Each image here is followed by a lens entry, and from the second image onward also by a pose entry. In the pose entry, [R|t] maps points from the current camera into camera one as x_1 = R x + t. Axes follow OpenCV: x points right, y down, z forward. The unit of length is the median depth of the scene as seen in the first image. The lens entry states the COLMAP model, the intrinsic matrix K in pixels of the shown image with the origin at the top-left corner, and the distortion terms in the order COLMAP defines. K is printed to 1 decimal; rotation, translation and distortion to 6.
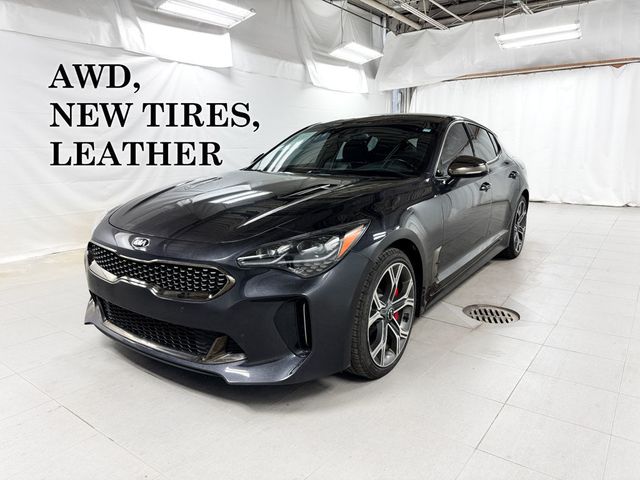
lens RADIAL K [[455.5, 0, 317.7], [0, 455.5, 240.8], [0, 0, 1]] dist [0.018204, -0.021373]
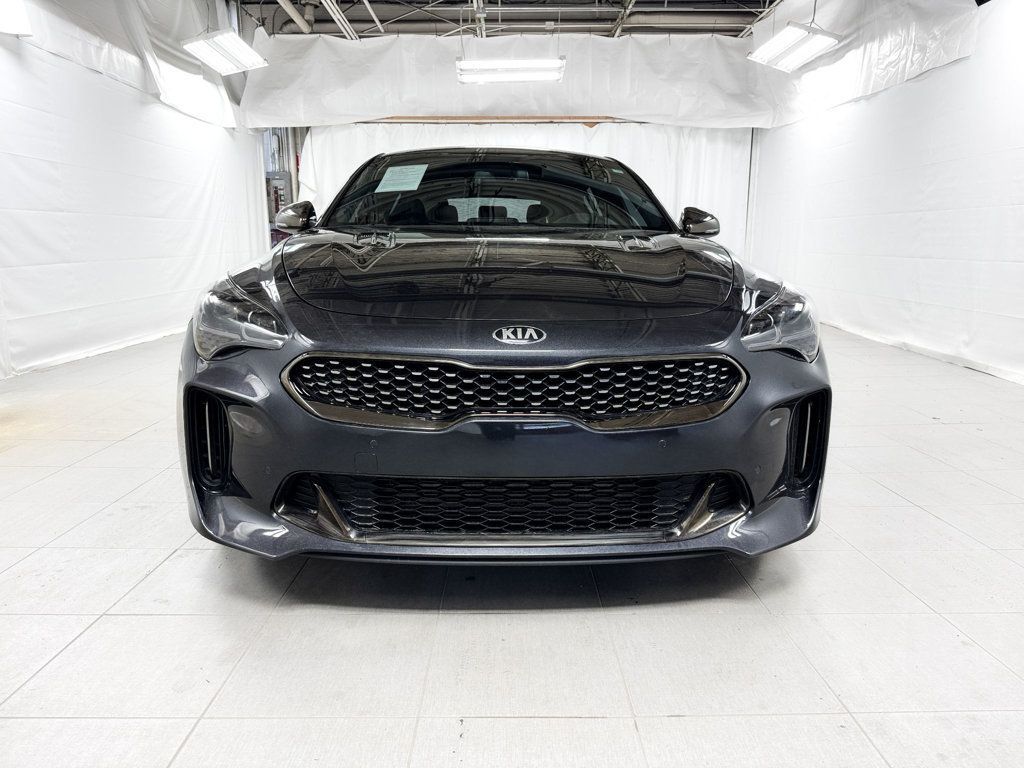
lens RADIAL K [[728.9, 0, 509.9], [0, 728.9, 382.6], [0, 0, 1]] dist [0.018204, -0.021373]
pose [[0.802660, -0.101661, 0.587709, -0.206519], [0.110568, 0.993649, 0.020872, 0.009395], [-0.586099, 0.048229, 0.808803, 0.092329]]
